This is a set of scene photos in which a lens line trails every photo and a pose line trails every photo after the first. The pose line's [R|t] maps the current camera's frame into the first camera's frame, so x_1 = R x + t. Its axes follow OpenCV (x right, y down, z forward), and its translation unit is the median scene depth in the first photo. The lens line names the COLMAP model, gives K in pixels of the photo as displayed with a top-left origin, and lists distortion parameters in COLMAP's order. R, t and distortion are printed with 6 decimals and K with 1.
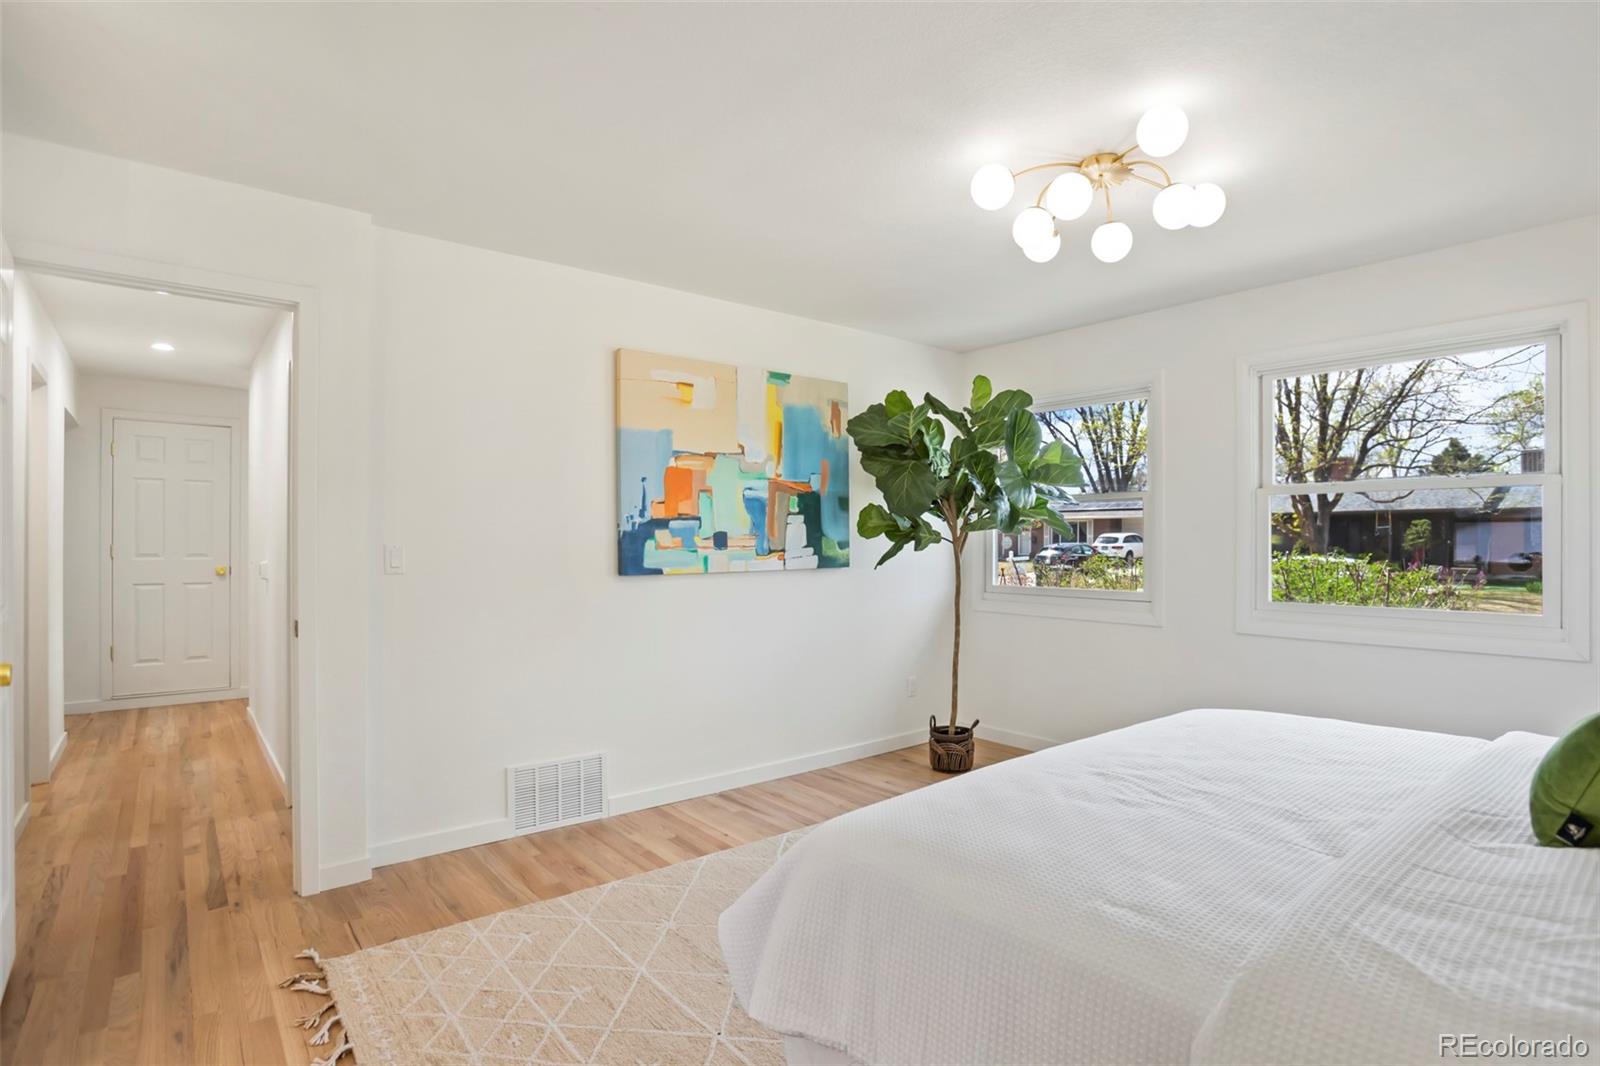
lens RADIAL K [[758.0, 0, 809.4], [0, 758.0, 550.2], [0, 0, 1]] dist [-0.083700, 0.029255]
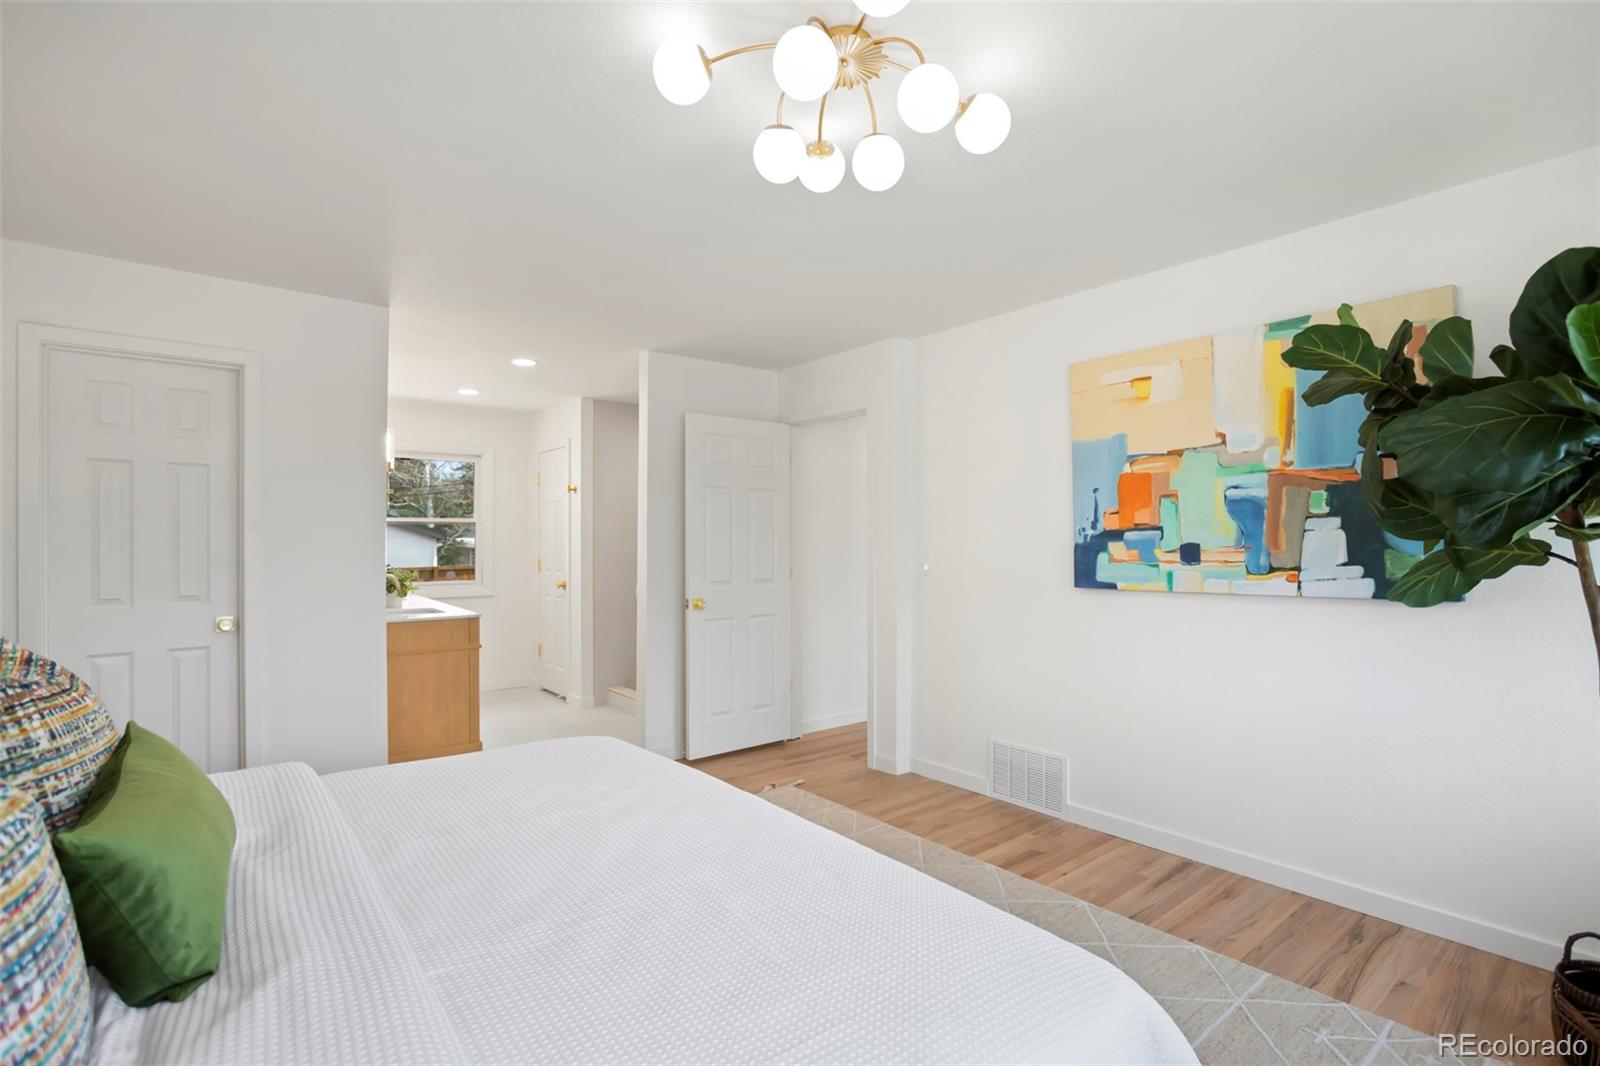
lens RADIAL K [[744.0, 0, 801.2], [0, 744.0, 515.0], [0, 0, 1]] dist [-0.066410, 0.026639]
pose [[0.015432, -0.027702, -0.999497, 0.693533], [0.000885, 0.999616, -0.027692, -0.034250], [0.999881, -0.000457, 0.015451, 0.576007]]
